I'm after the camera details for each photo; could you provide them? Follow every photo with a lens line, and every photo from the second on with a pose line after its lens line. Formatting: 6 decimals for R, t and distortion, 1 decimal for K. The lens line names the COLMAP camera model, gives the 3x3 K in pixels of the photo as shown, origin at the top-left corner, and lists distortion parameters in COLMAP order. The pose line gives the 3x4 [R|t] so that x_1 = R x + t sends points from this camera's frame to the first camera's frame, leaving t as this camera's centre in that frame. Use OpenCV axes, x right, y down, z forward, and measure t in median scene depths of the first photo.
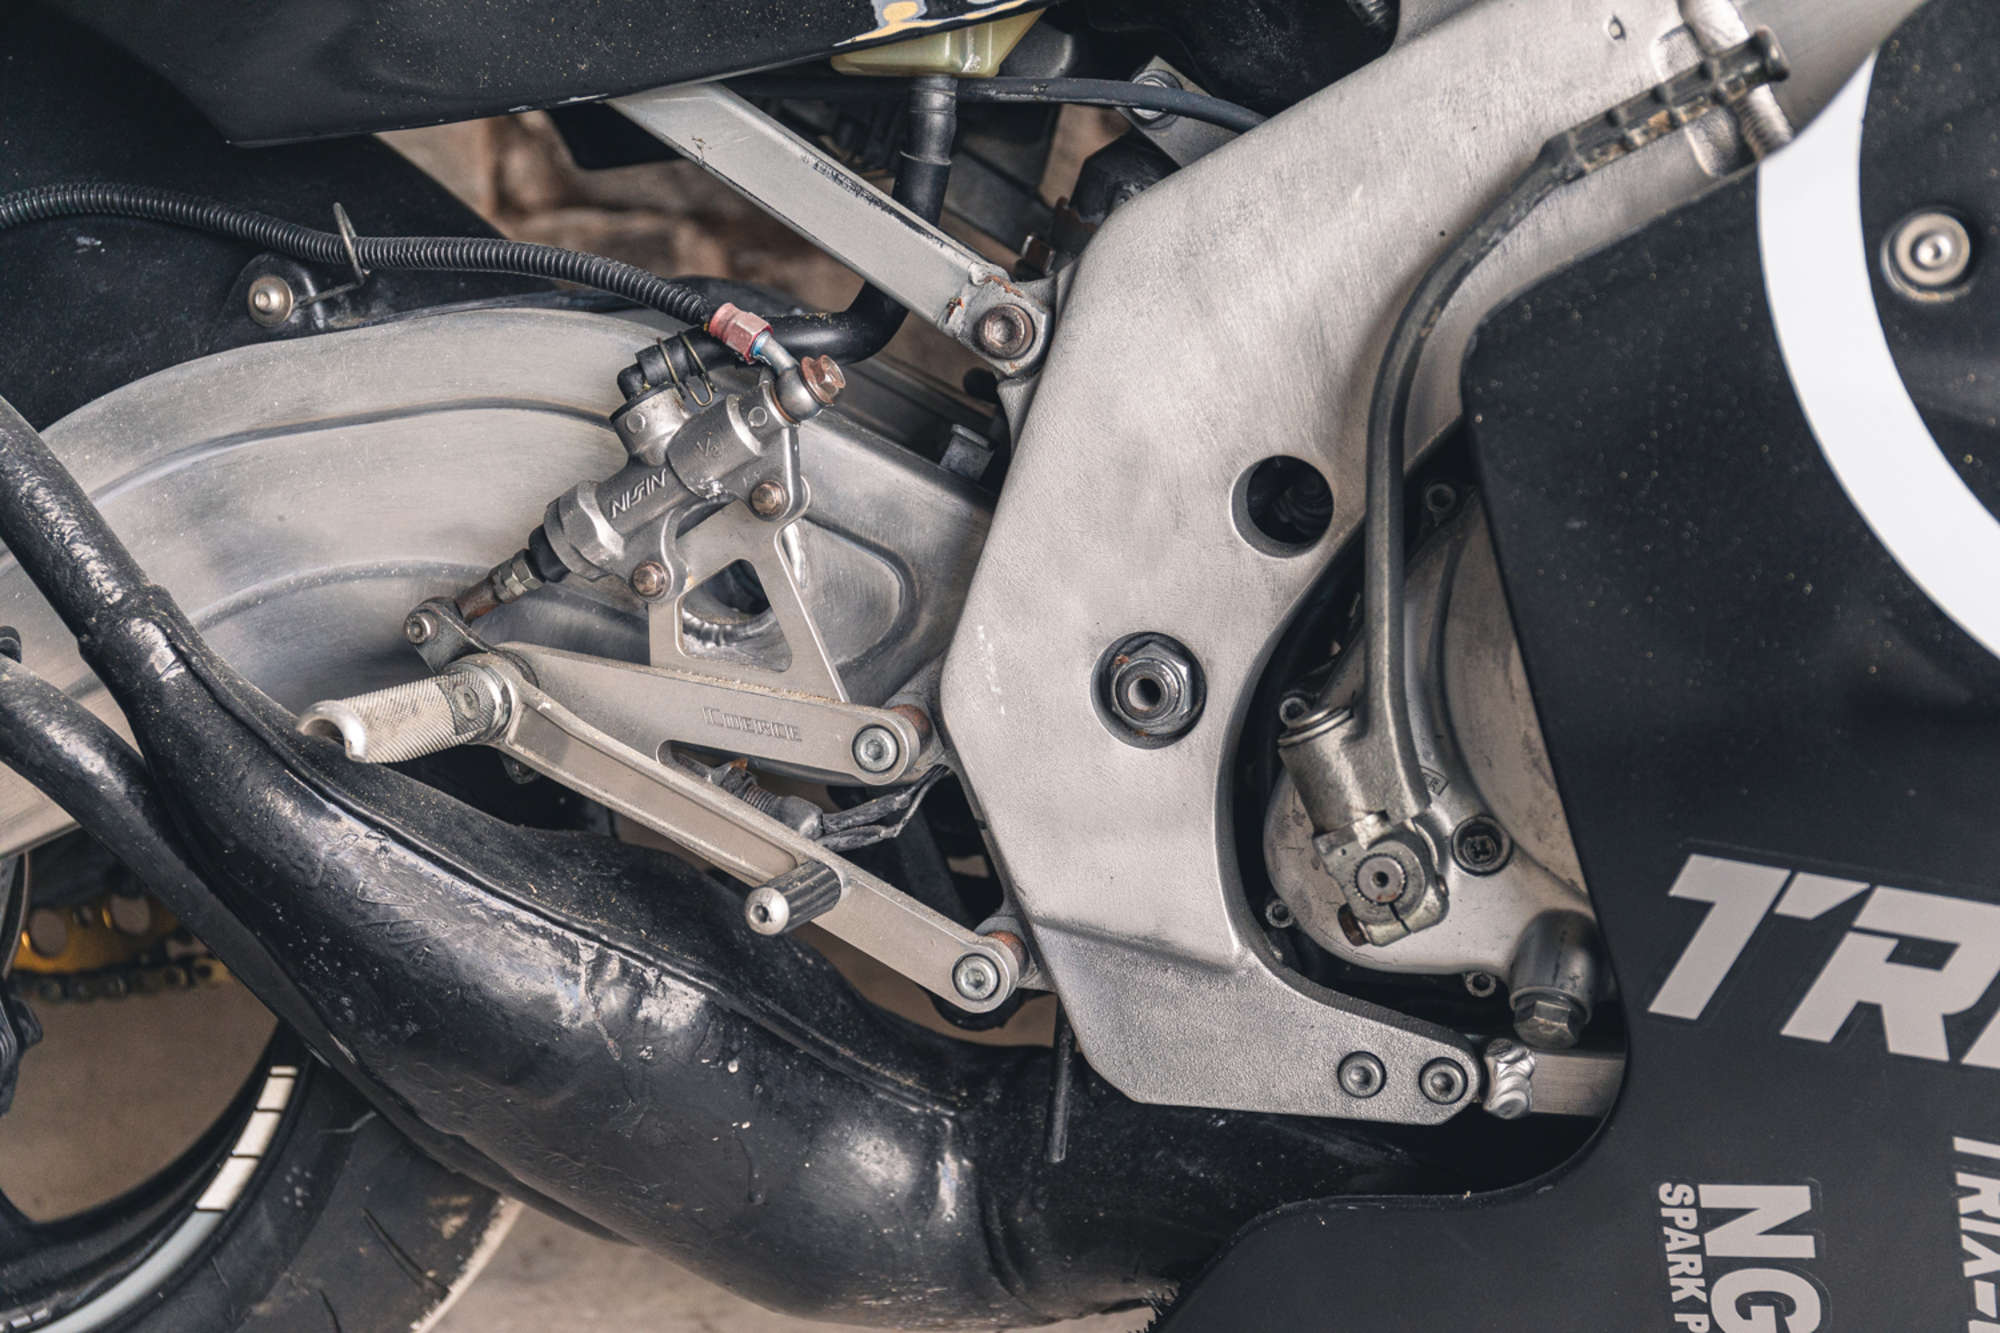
lens RADIAL K [[2665.4, 0, 1000.0], [0, 2665.4, 666.5], [0, 0, 1]] dist [-0.028957, -0.086144]
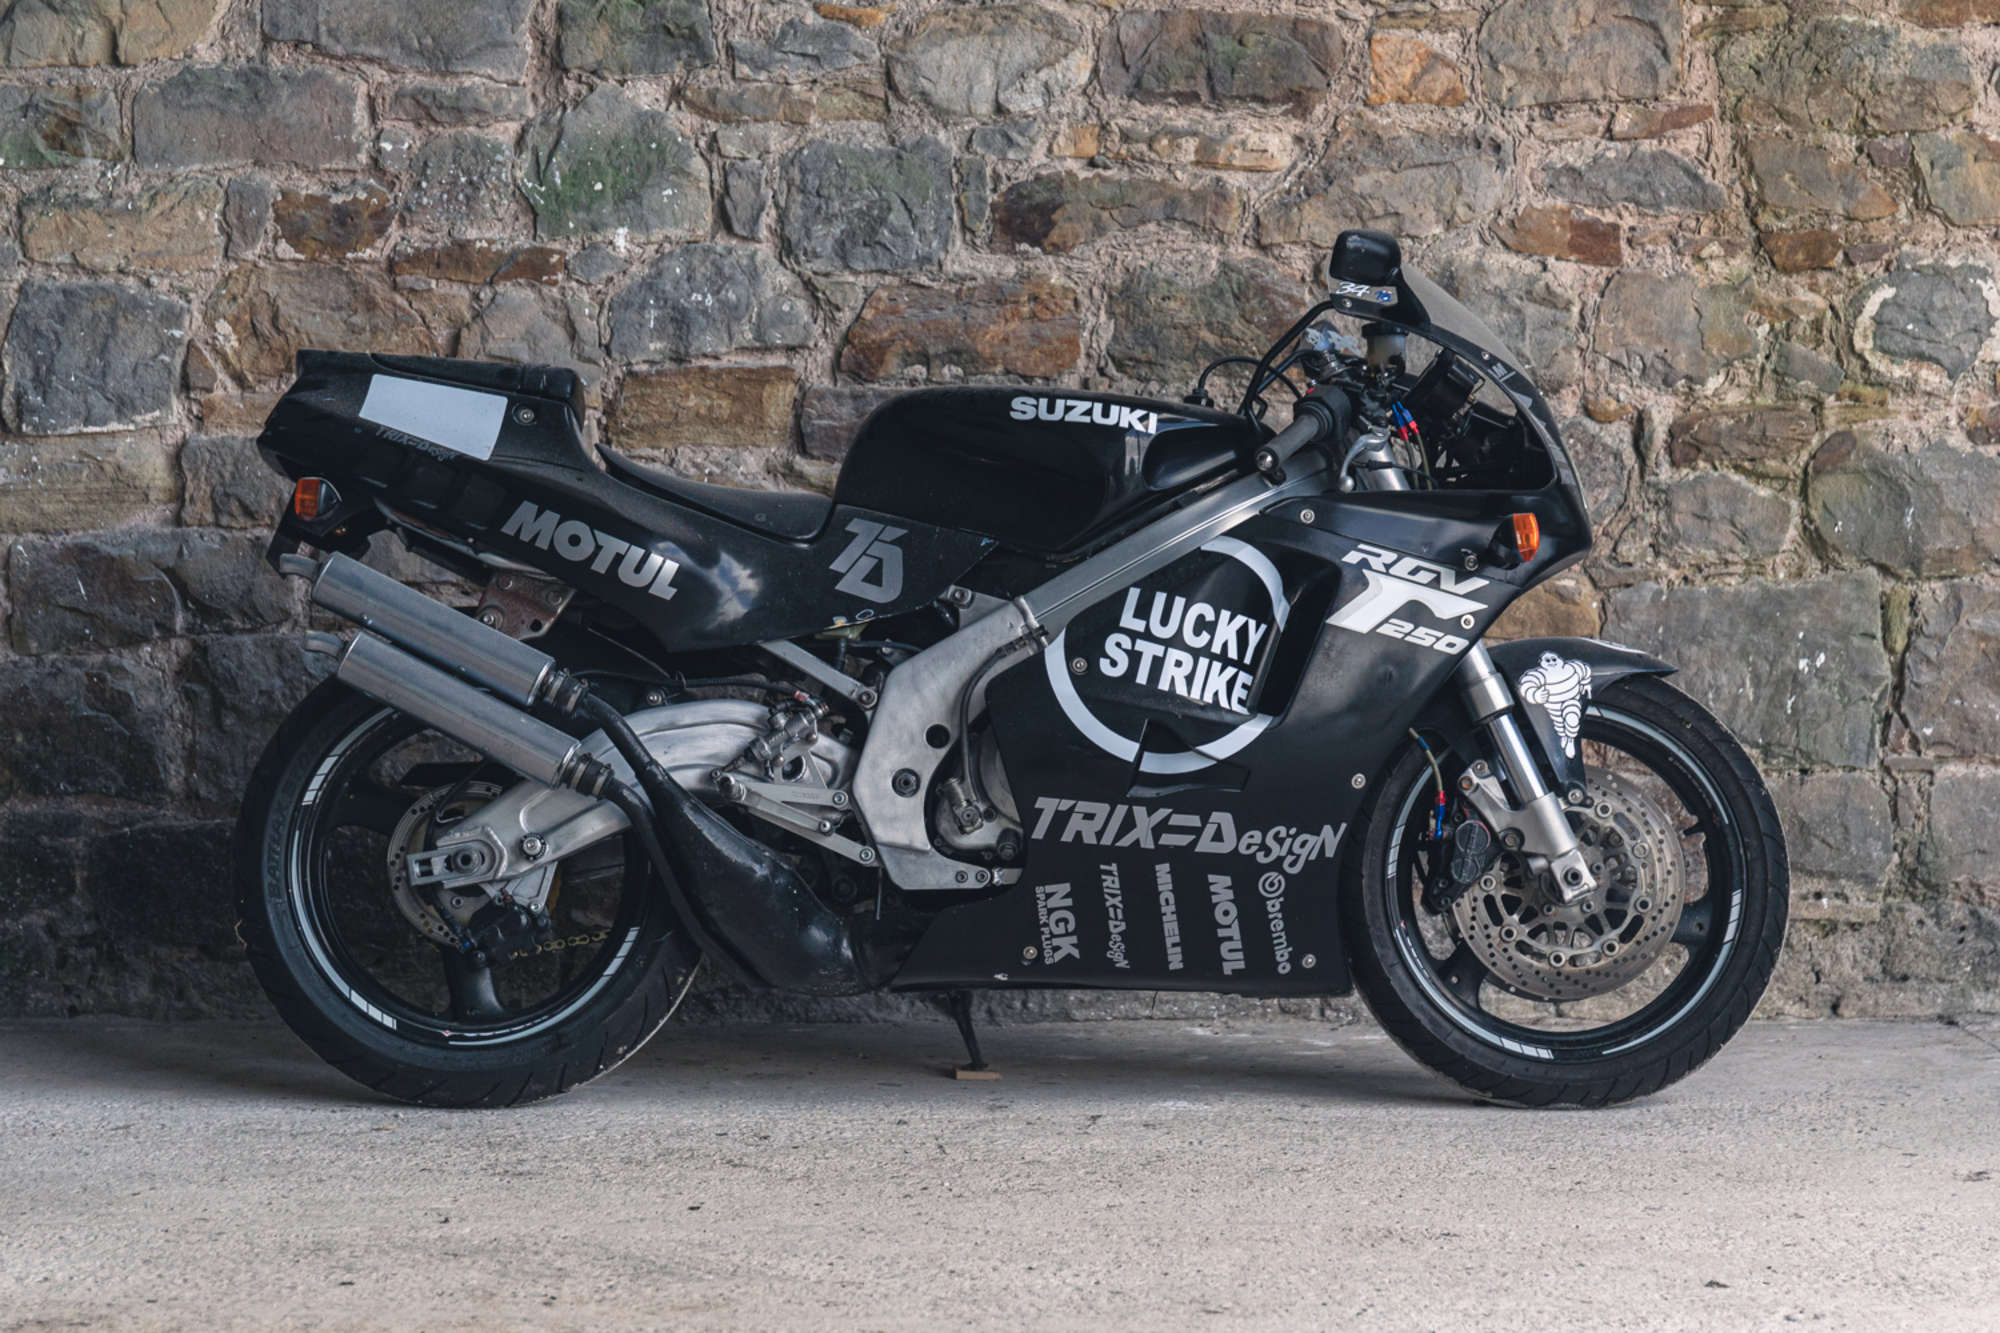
lens RADIAL K [[3592.9, 0, 1000.0], [0, 3592.9, 666.5], [0, 0, 1]] dist [-0.038673, 0.071427]
pose [[0.961391, 0.020577, 0.274416, -1.310686], [0.060994, 0.956464, -0.285407, 1.408434], [-0.268342, 0.291125, 0.918280, -4.112455]]
